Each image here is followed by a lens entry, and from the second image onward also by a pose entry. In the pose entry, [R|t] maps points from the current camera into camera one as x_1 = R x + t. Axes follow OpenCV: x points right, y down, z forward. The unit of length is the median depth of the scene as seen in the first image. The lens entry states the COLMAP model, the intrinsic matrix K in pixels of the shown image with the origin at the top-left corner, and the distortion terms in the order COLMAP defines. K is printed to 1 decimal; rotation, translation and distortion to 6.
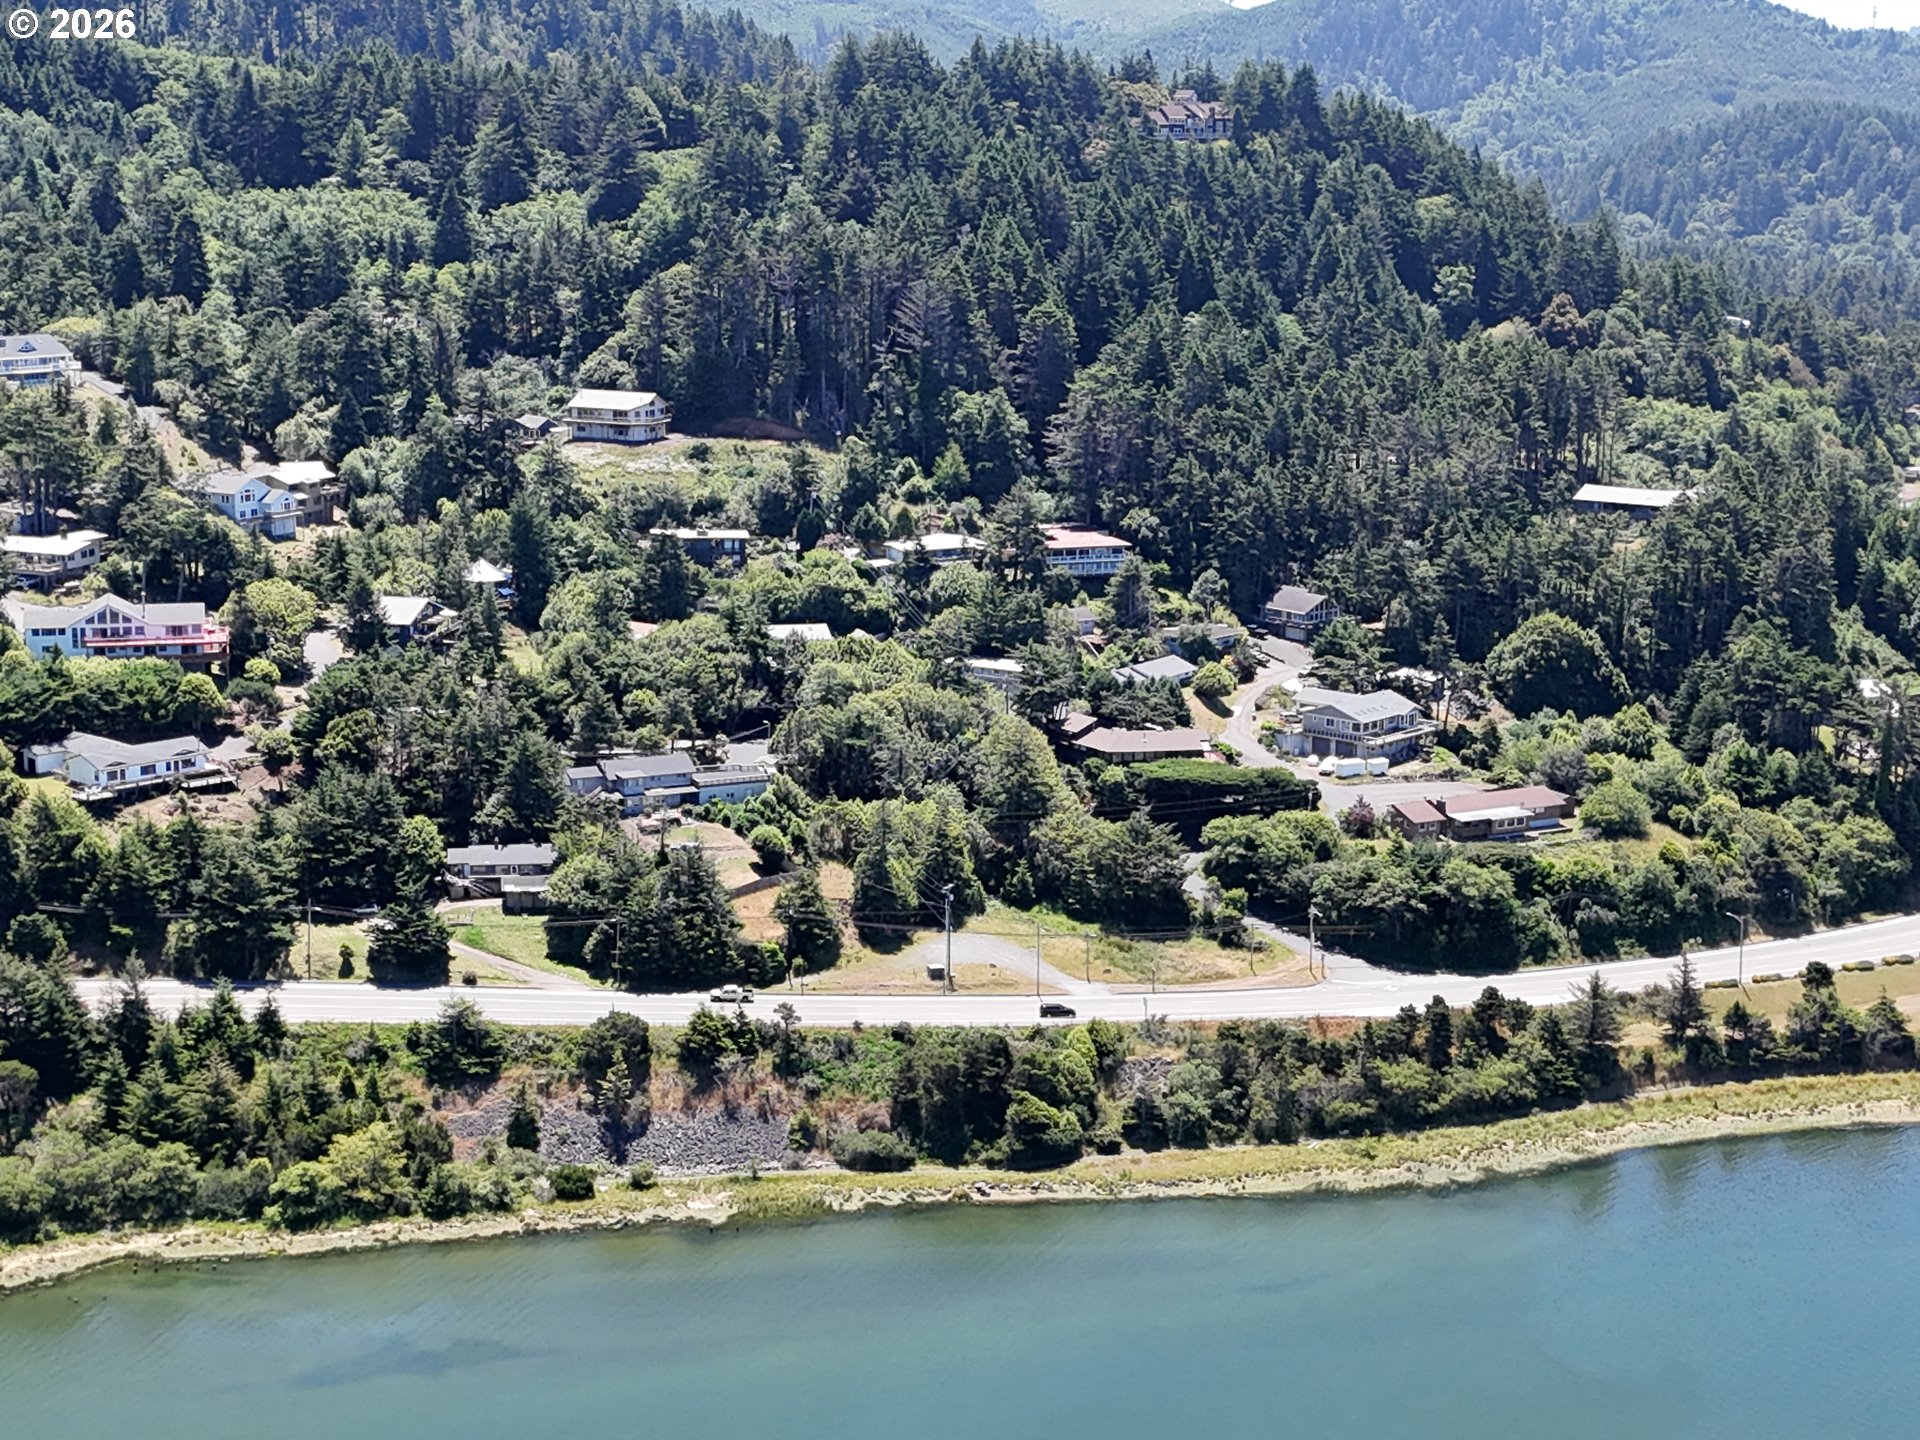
lens RADIAL K [[3024.4, 0, 964.7], [0, 3024.4, 723.2], [0, 0, 1]] dist [0.222754, -0.703941]
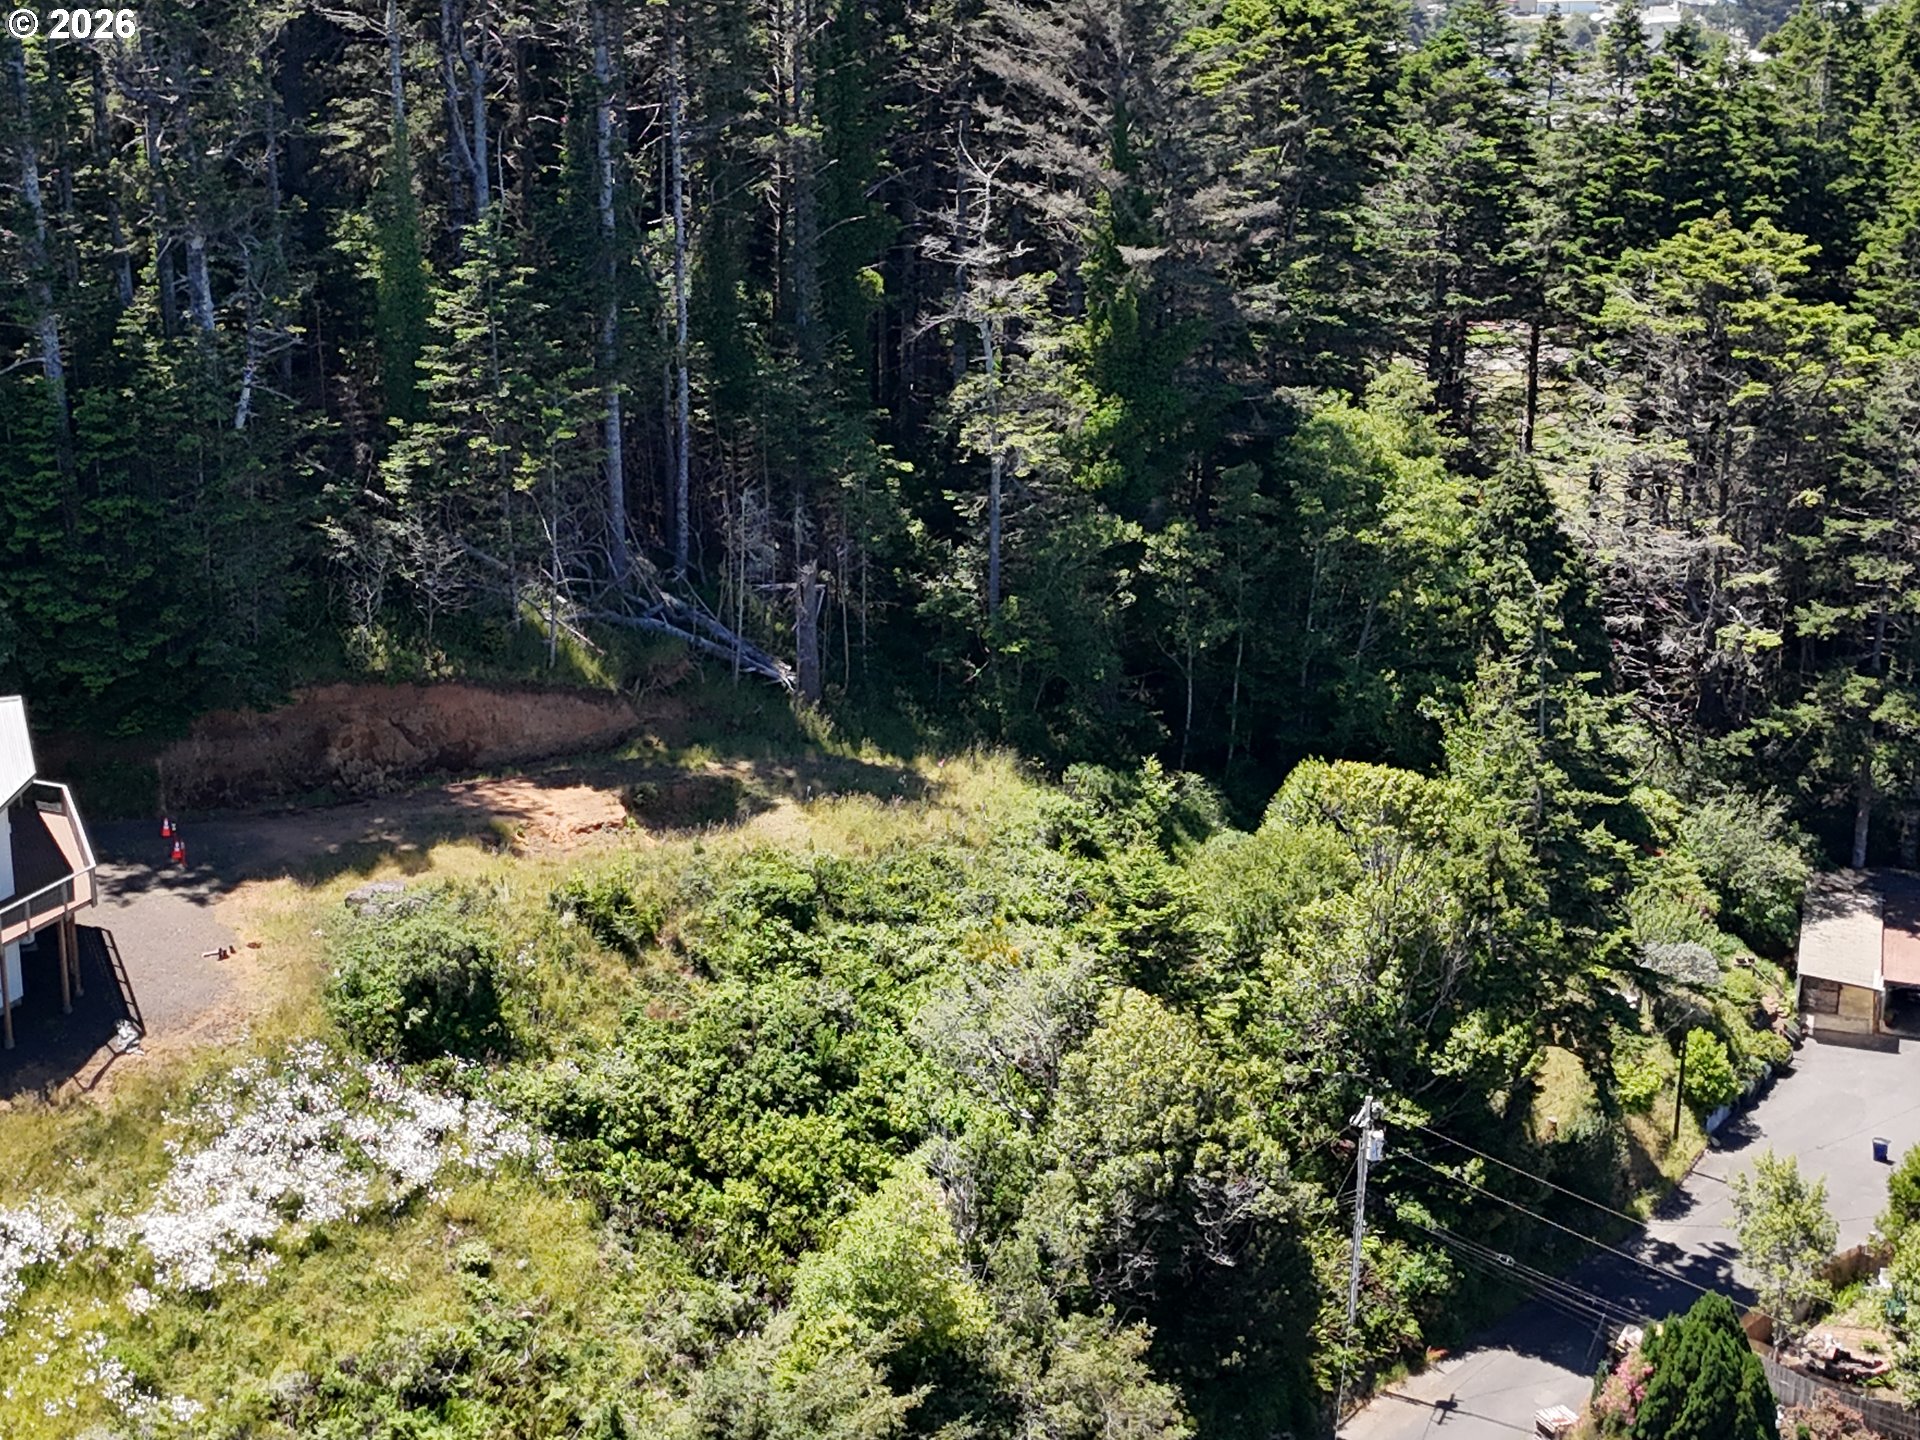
lens RADIAL K [[3024.4, 0, 964.7], [0, 3024.4, 723.2], [0, 0, 1]] dist [0.222754, -0.703941]
pose [[0.718629, -0.219000, 0.660008, -0.223351], [0.135767, 0.975036, 0.175705, -0.166097], [-0.682011, -0.036659, 0.730422, 1.091736]]
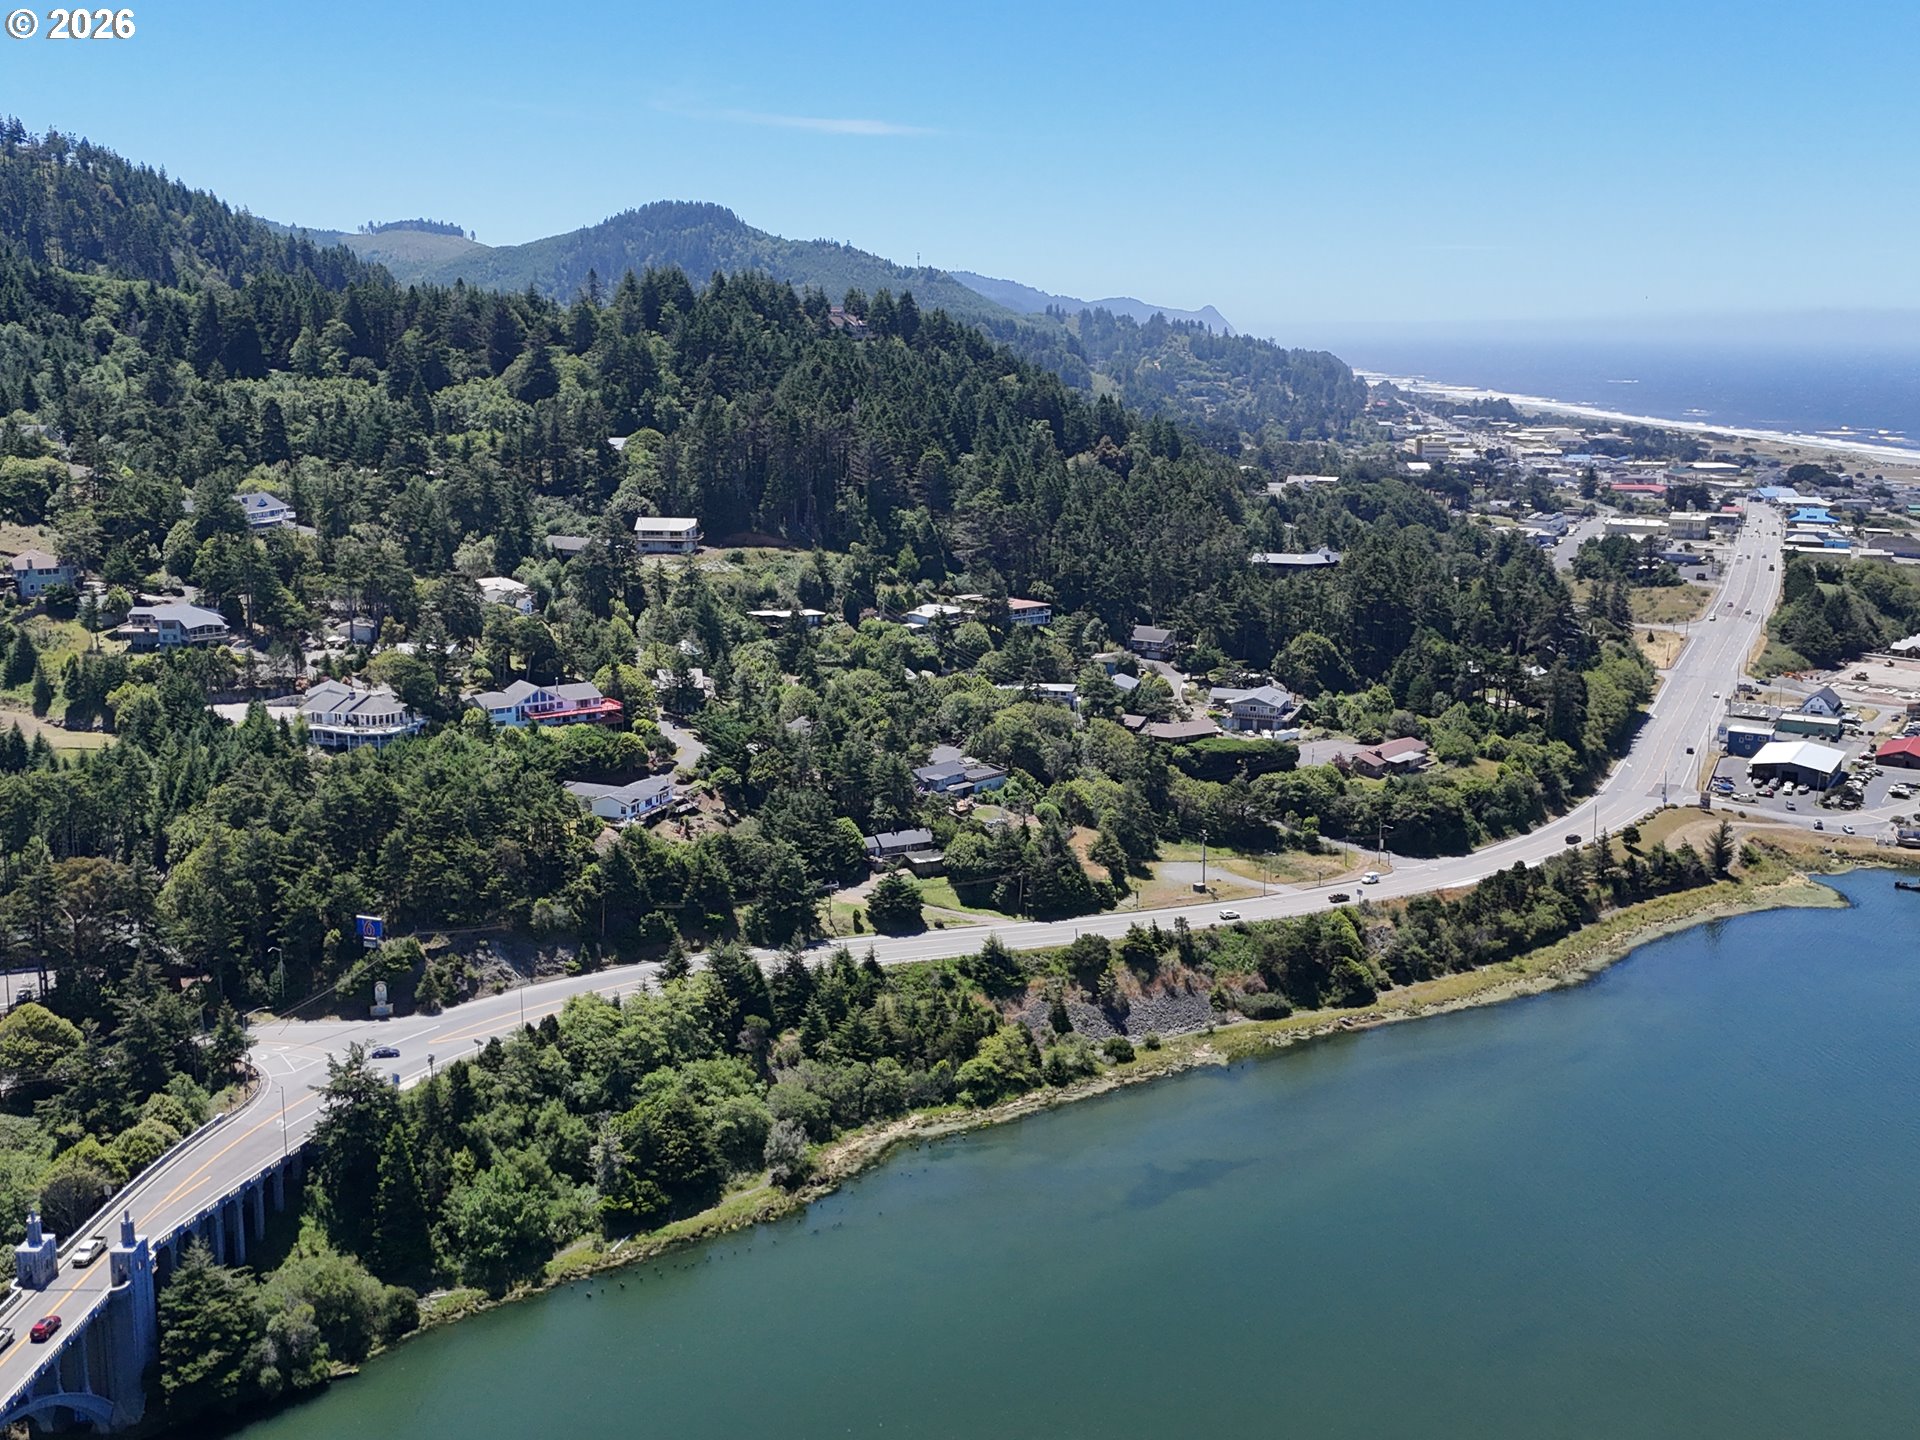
lens RADIAL K [[1960.9, 0, 960.0], [0, 1960.9, 720.0], [0, 0, 1]] dist [0.196904, -0.425825]
pose [[0.932116, -0.075826, 0.354133, -0.418536], [0.074178, 0.997078, 0.018248, -0.026473], [-0.354482, 0.009260, 0.935017, 0.098869]]
